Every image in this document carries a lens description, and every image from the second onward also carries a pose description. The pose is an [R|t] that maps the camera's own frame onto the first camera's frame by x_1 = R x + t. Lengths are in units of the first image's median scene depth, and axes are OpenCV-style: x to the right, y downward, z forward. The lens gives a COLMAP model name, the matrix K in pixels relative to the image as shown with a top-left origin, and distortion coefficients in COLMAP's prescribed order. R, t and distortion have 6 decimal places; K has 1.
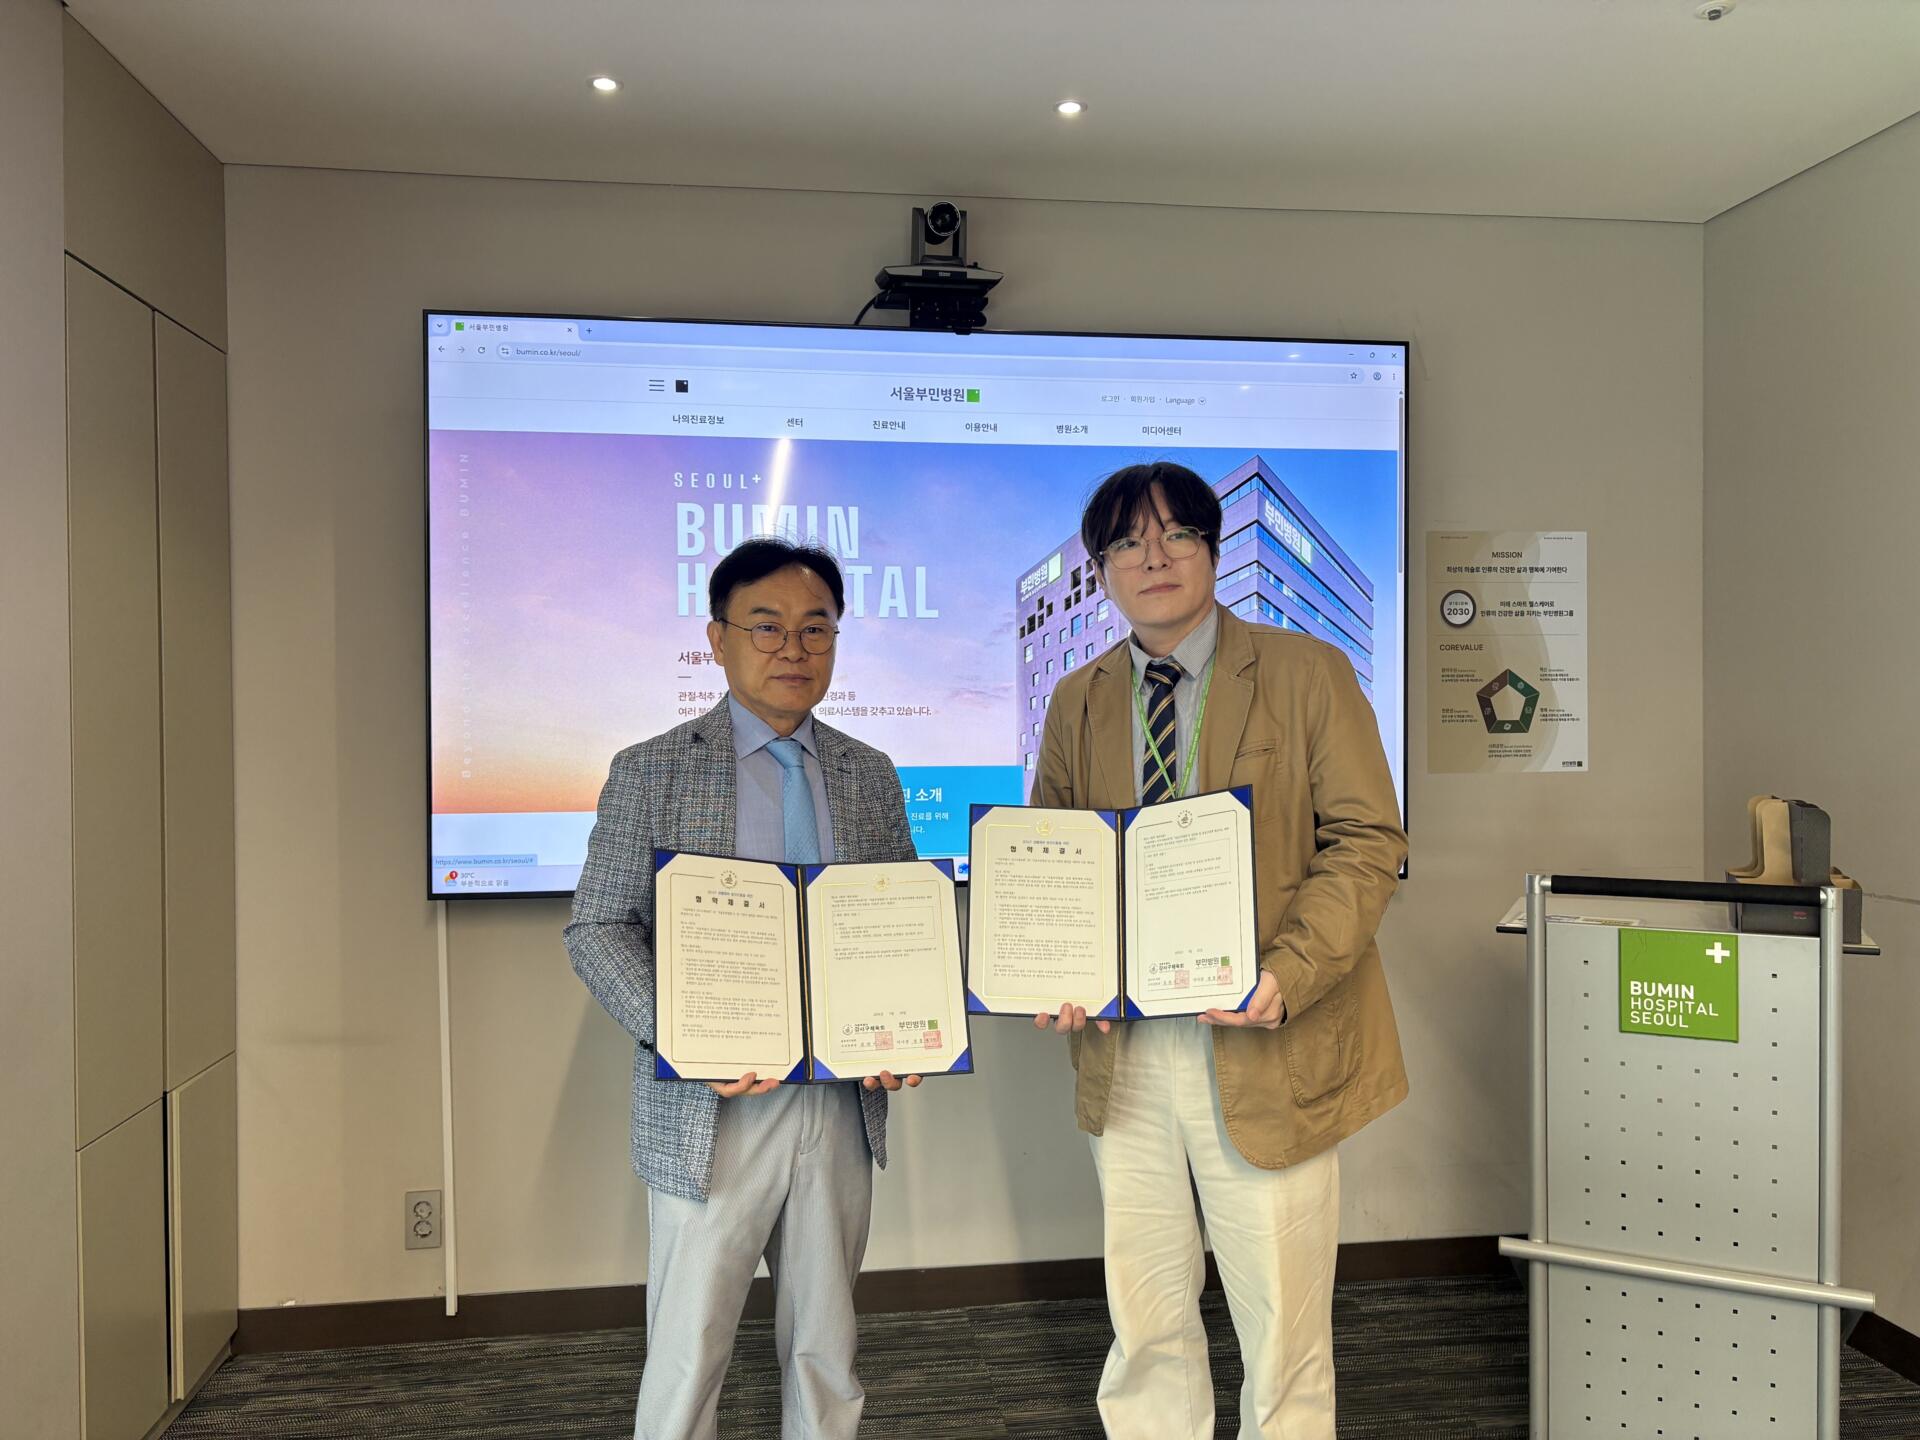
lens RADIAL K [[1453.1, 0, 962.4], [0, 1453.1, 716.6], [0, 0, 1]] dist [0.071441, -0.000614]
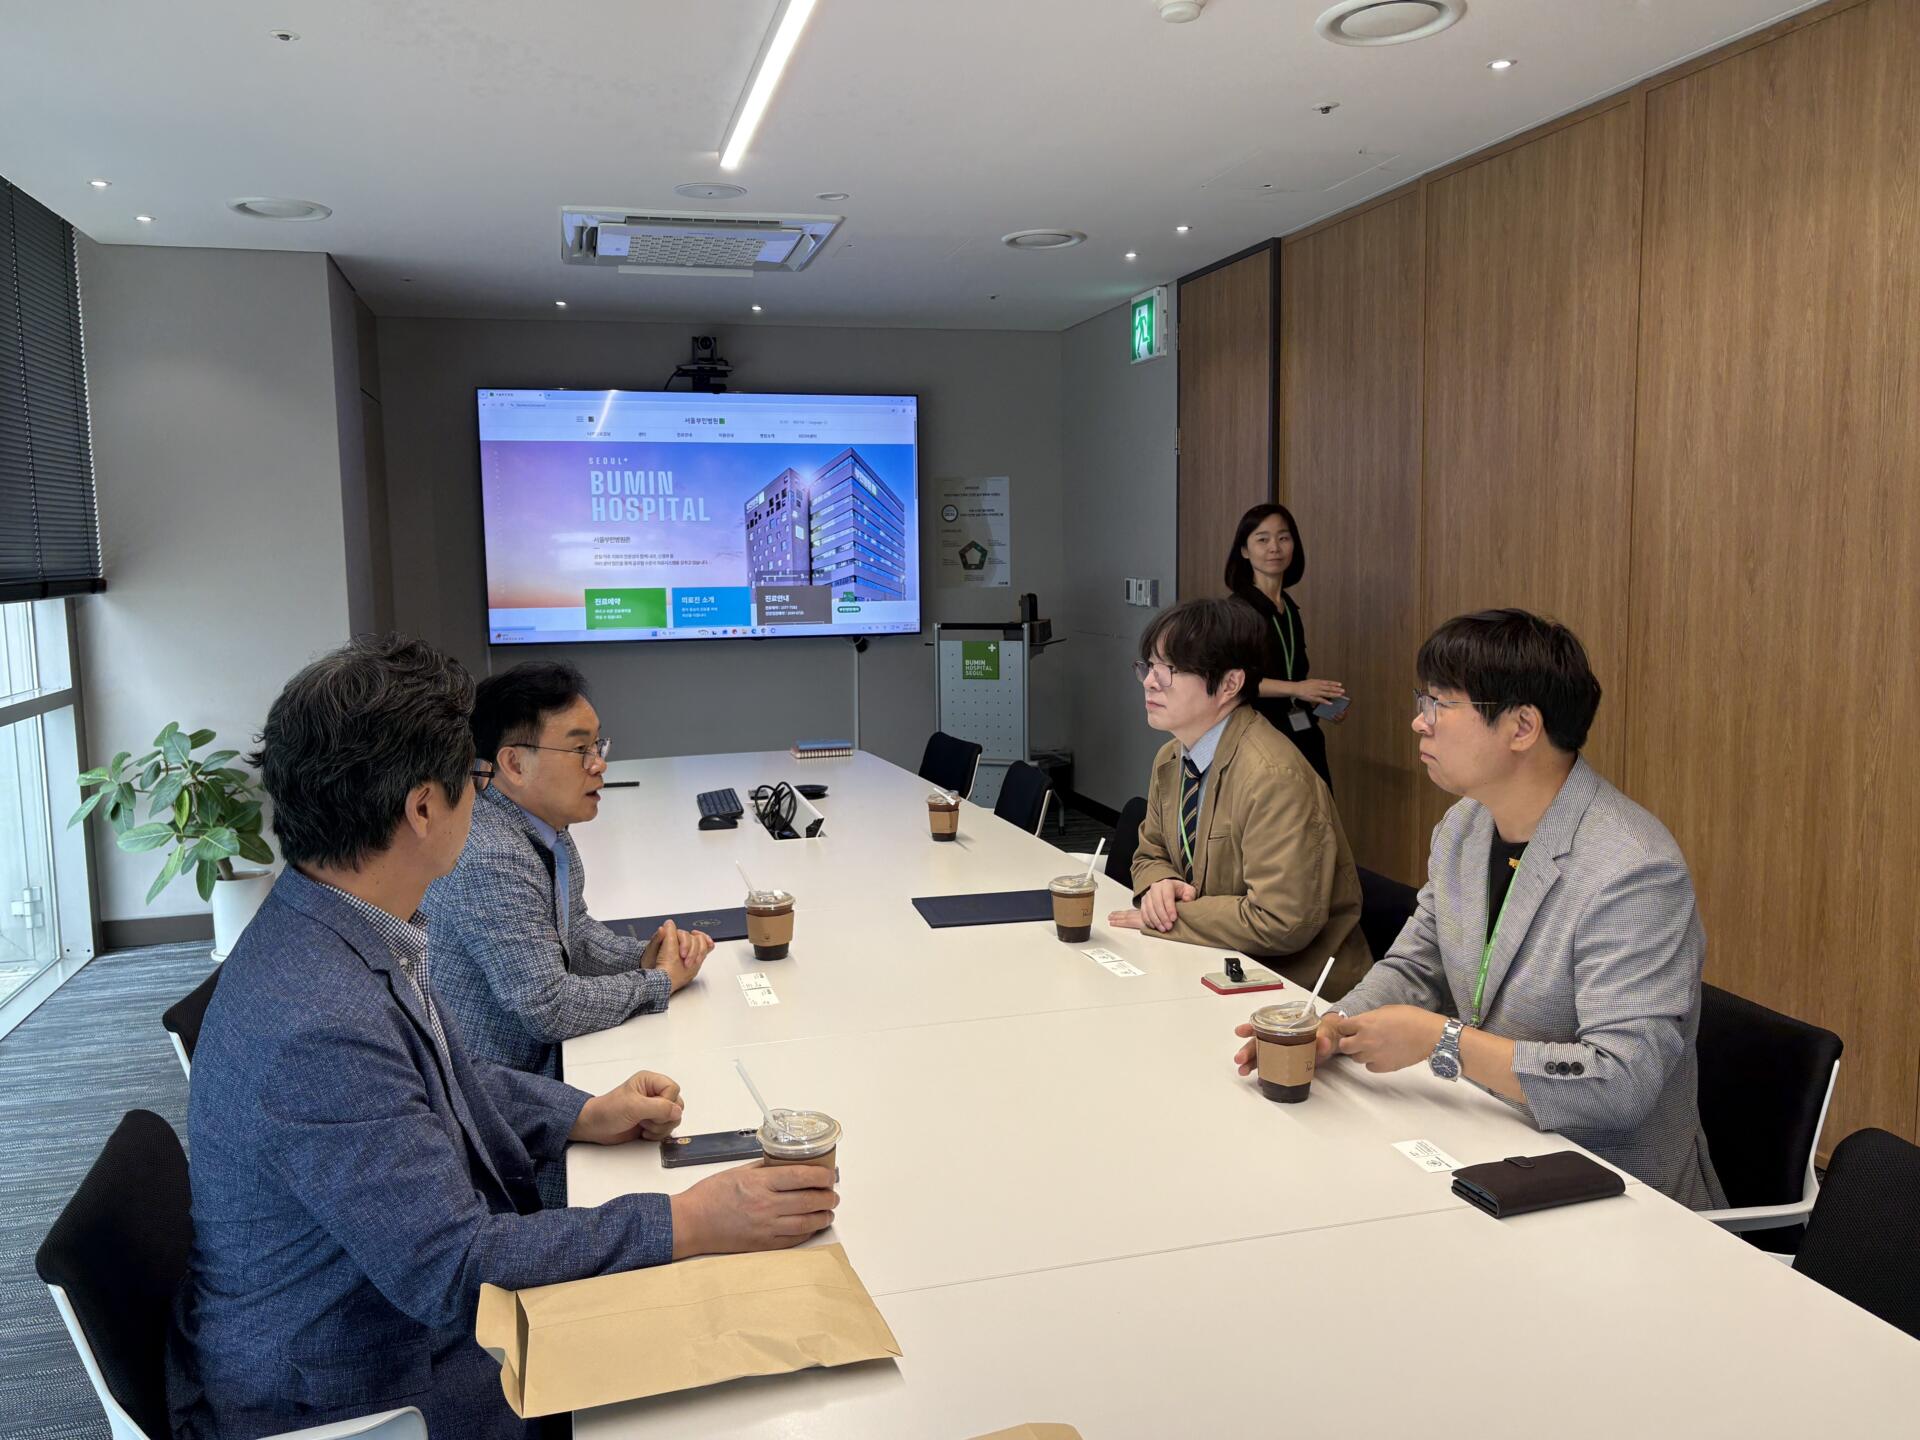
lens RADIAL K [[1453.1, 0, 958.8], [0, 1453.1, 731.8], [0, 0, 1]] dist [0.071441, -0.000614]
pose [[0.991141, -0.024971, 0.130442, 0.063030], [0.009181, 0.992698, 0.120277, -0.011105], [-0.132493, -0.118014, 0.984133, -1.310926]]
